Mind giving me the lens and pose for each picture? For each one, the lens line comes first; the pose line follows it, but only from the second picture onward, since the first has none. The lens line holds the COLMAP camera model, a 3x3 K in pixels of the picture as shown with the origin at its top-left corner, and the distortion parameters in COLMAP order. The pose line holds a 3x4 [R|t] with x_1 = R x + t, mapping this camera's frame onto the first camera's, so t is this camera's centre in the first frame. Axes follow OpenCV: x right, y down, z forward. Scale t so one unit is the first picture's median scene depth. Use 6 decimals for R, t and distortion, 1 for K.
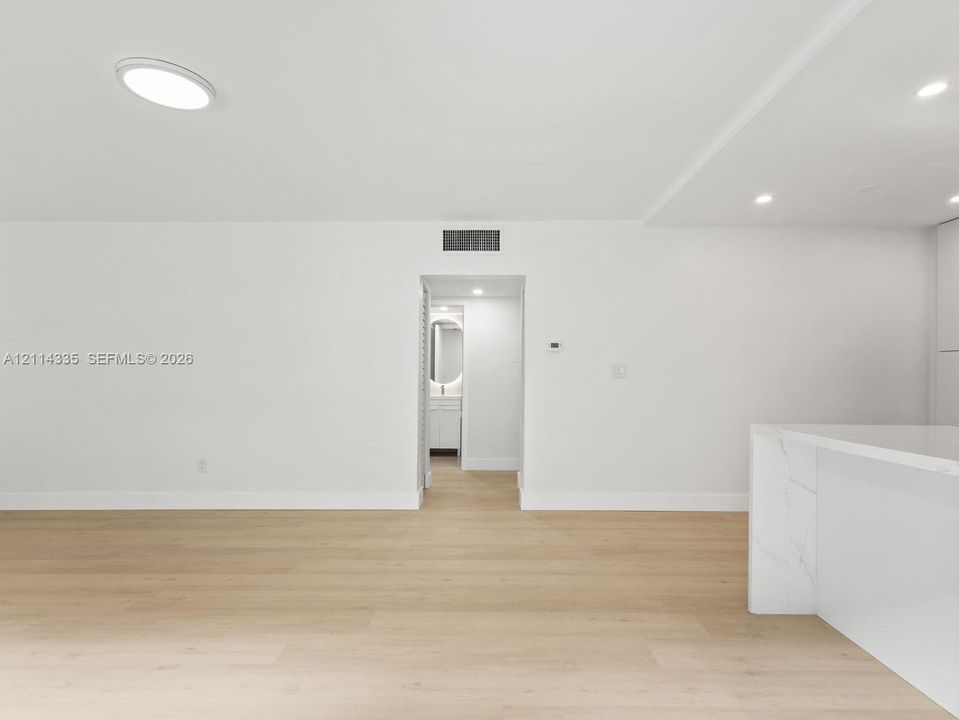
lens RADIAL K [[511.3, 0, 496.4], [0, 511.3, 373.4], [0, 0, 1]] dist [0.002213, 0.002611]
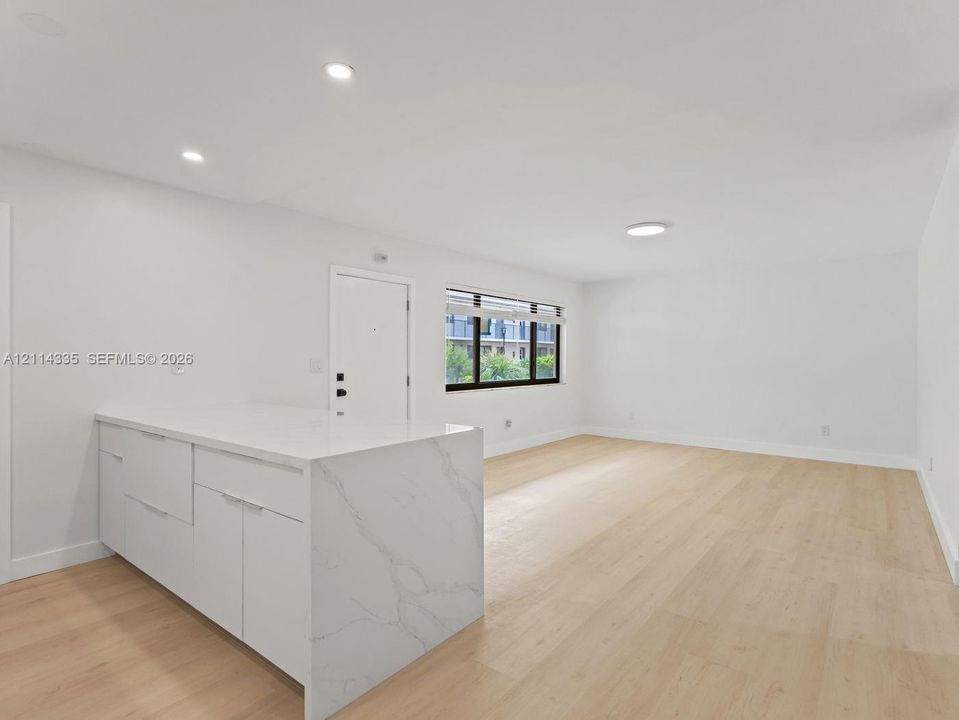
lens RADIAL K [[511.3, 0, 480.1], [0, 511.3, 359.6], [0, 0, 1]] dist [0.002213, 0.002611]
pose [[-0.612023, 0.001129, -0.790839, 0.860937], [-0.000682, 0.999998, 0.001956, -0.022578], [0.790840, 0.001736, -0.612021, 1.085824]]
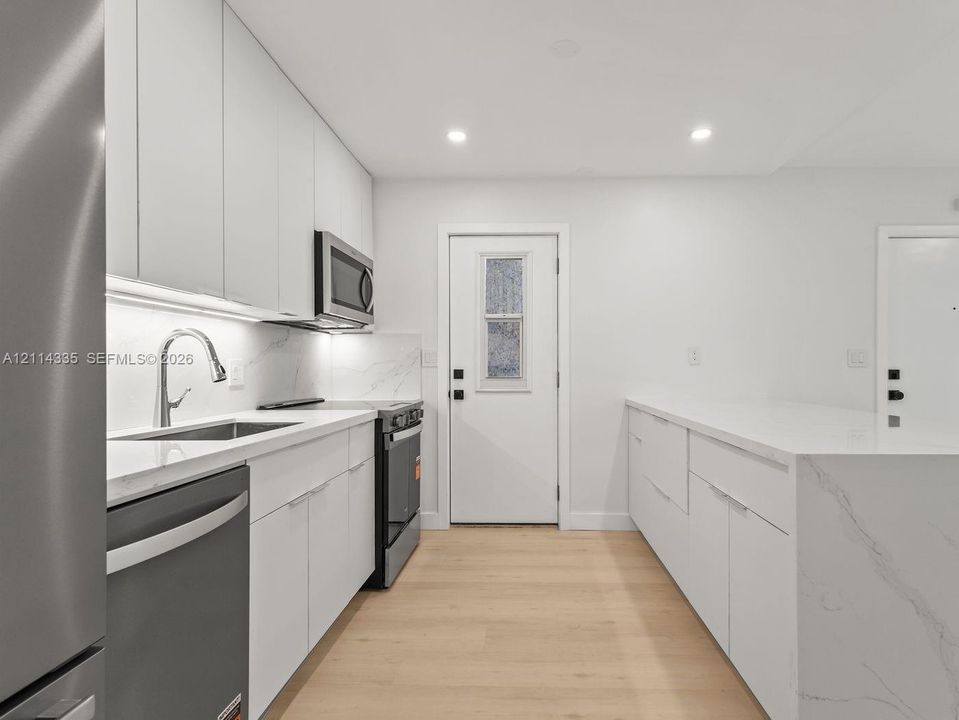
lens RADIAL K [[533.5, 0, 501.8], [0, 533.5, 364.3], [0, 0, 1]] dist [-0.005486, 0.002342]
pose [[-0.999583, -0.005507, 0.028354, 0.776129], [-0.005611, 0.999978, -0.003580, 0.011788], [-0.028334, -0.003738, -0.999592, 1.050077]]
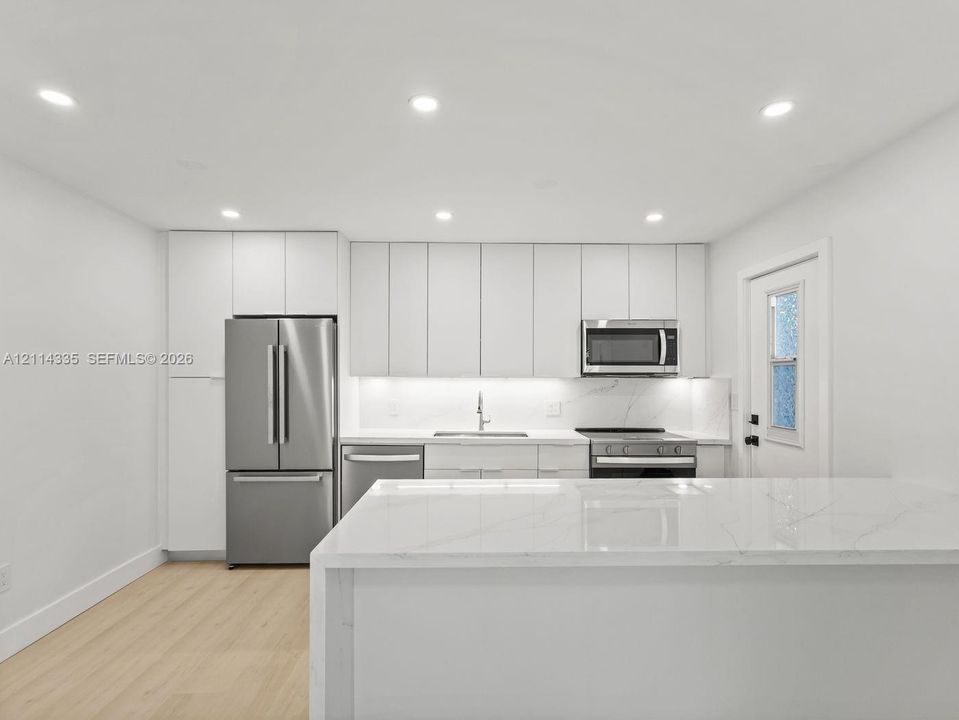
lens RADIAL K [[511.3, 0, 492.6], [0, 511.3, 378.5], [0, 0, 1]] dist [0.002213, 0.002611]
pose [[-0.044877, -0.009763, 0.998945, -0.023897], [-0.002354, 0.999951, 0.009667, -0.055650], [-0.998990, -0.001917, -0.044898, 0.576559]]
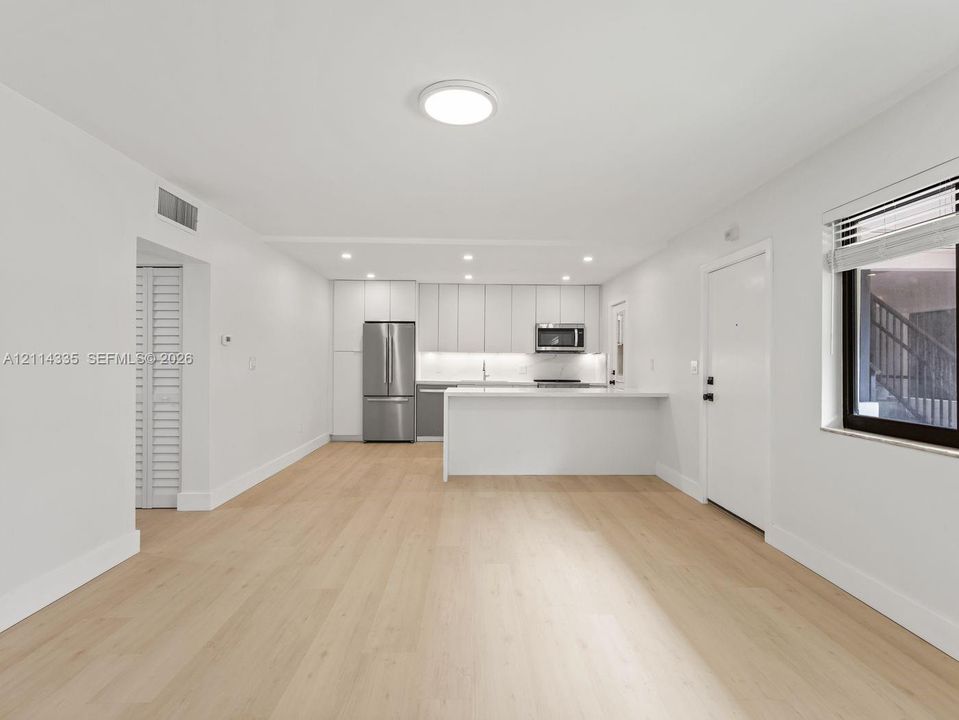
lens RADIAL K [[511.3, 0, 487.0], [0, 511.3, 361.9], [0, 0, 1]] dist [0.002213, 0.002611]
pose [[-0.031744, -0.008421, 0.999461, -1.069902], [-0.008795, 0.999928, 0.008145, -0.025730], [-0.999457, -0.008532, -0.031815, 0.609638]]
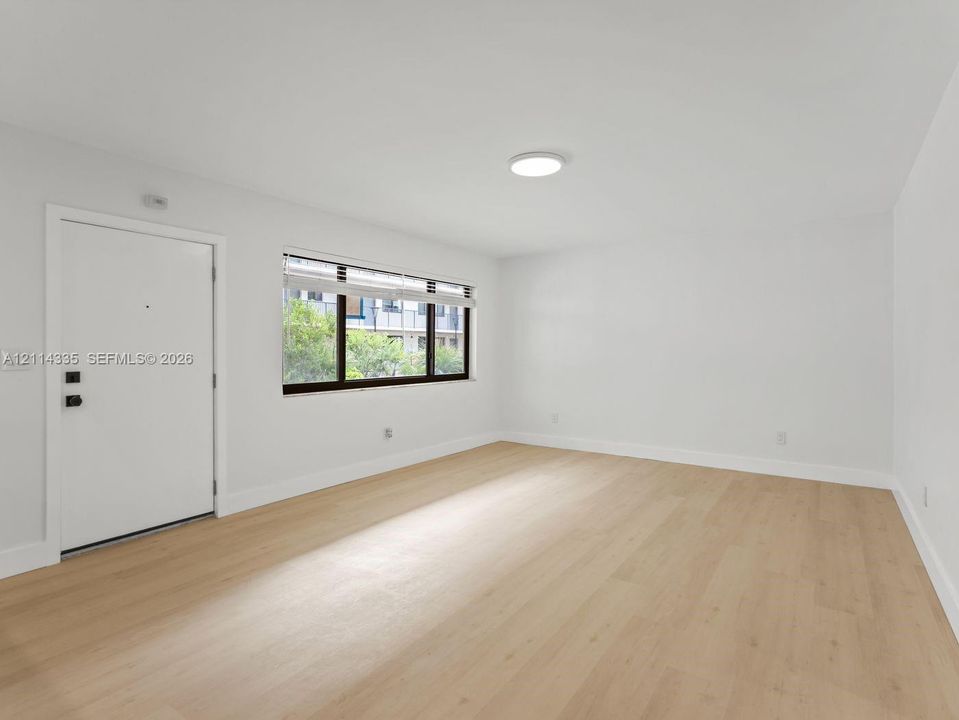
lens RADIAL K [[511.3, 0, 479.0], [0, 511.3, 353.6], [0, 0, 1]] dist [0.002213, 0.002611]
pose [[-0.564691, 0.005387, -0.825285, 0.396886], [0.001345, 0.999983, 0.005606, -0.018816], [0.825301, 0.002056, -0.564689, 1.056255]]
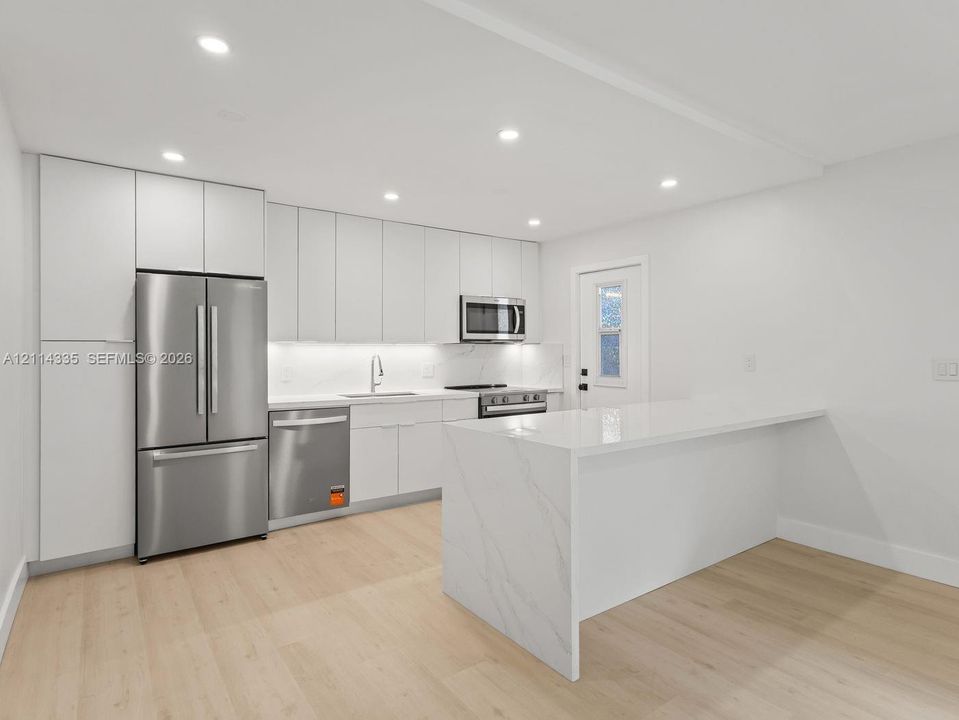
lens RADIAL K [[511.3, 0, 476.7], [0, 511.3, 355.1], [0, 0, 1]] dist [0.002213, 0.002611]
pose [[-0.589715, -0.013545, 0.807498, -0.028918], [-0.000973, 0.999871, 0.016061, -0.038707], [-0.807611, 0.008686, -0.589651, 1.074419]]
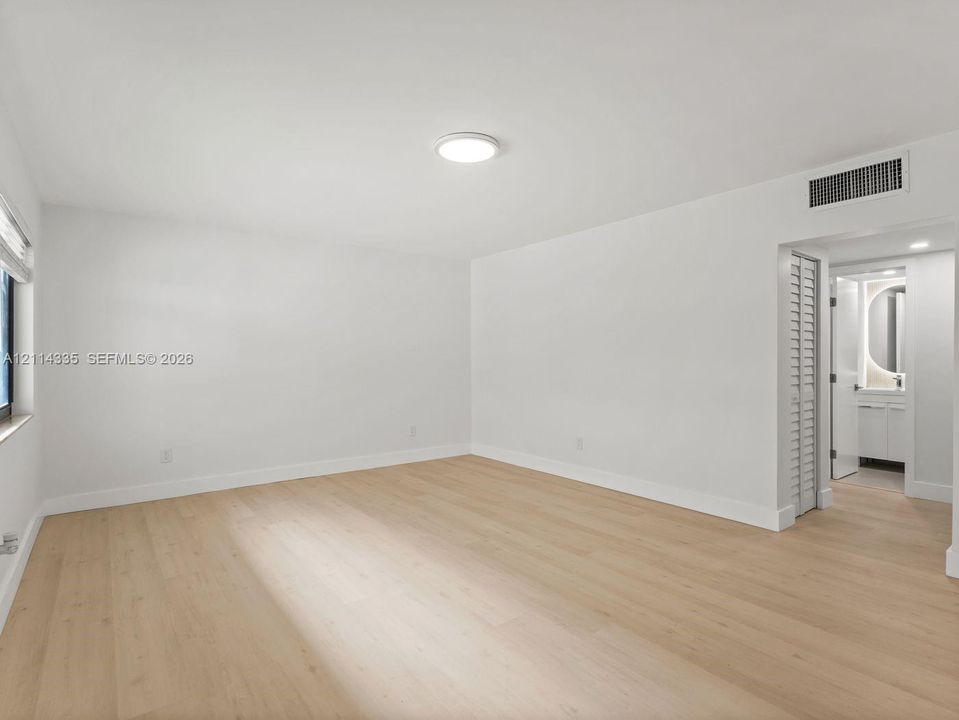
lens RADIAL K [[511.3, 0, 482.5], [0, 511.3, 360.8], [0, 0, 1]] dist [0.002213, 0.002611]
pose [[0.604712, 0.003645, -0.796436, 0.250874], [0.009431, 0.999887, 0.011737, -0.025234], [0.796388, -0.014608, 0.604609, 0.155645]]
